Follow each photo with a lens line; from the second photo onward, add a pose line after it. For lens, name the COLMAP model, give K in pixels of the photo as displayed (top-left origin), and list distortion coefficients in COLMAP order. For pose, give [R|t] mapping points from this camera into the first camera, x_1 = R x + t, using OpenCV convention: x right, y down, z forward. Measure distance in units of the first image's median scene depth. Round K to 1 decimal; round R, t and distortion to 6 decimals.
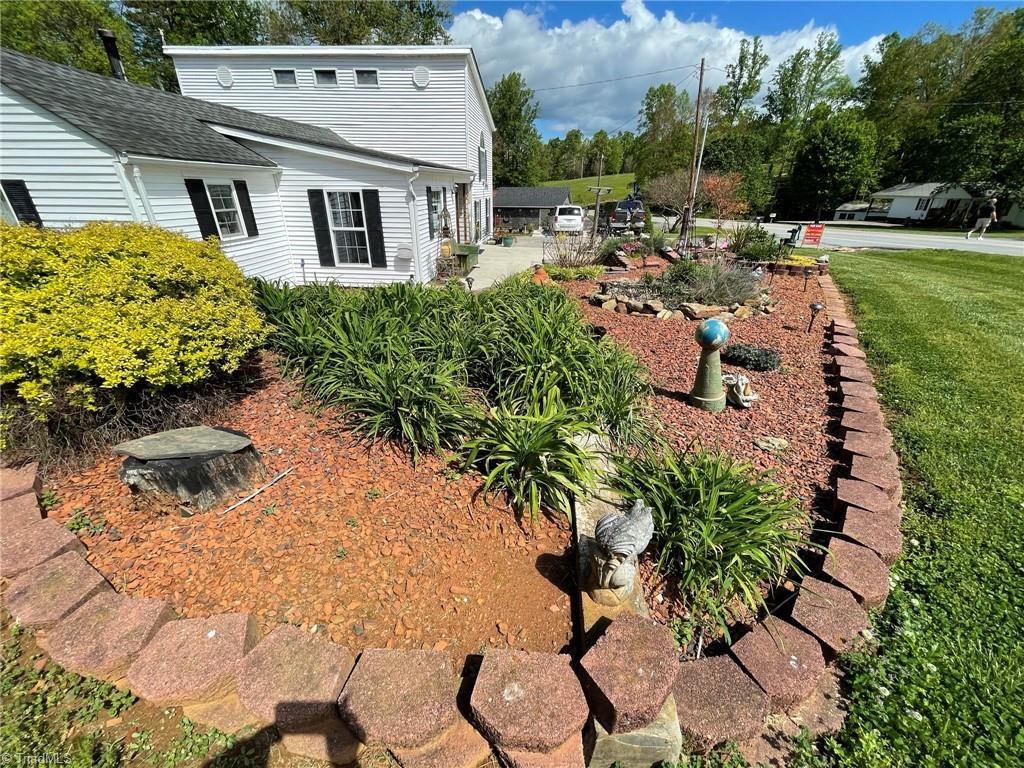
lens RADIAL K [[406.3, 0, 513.4], [0, 406.3, 385.5], [0, 0, 1]] dist [-0.001344, -0.002325]
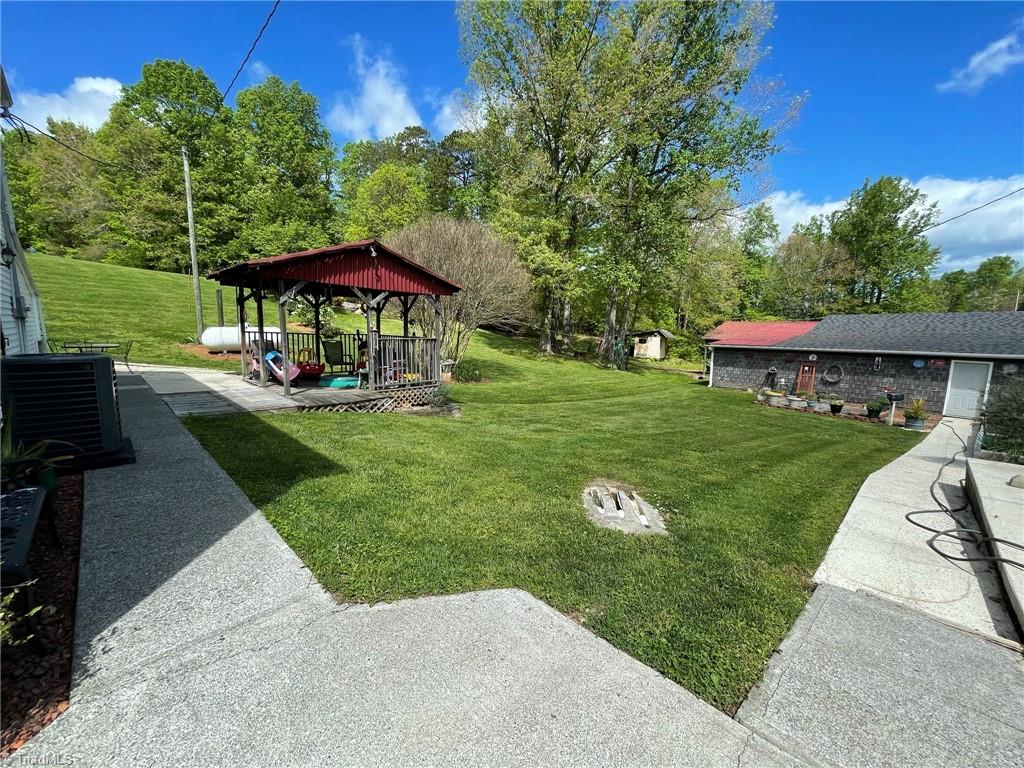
lens RADIAL K [[406.3, 0, 510.4], [0, 406.3, 385.3], [0, 0, 1]] dist [-0.001344, -0.002325]
pose [[0.748264, 0.086814, -0.657697, 0.004971], [-0.296280, 0.930767, -0.214221, -0.109530], [0.593565, 0.355156, 0.722180, 0.258511]]
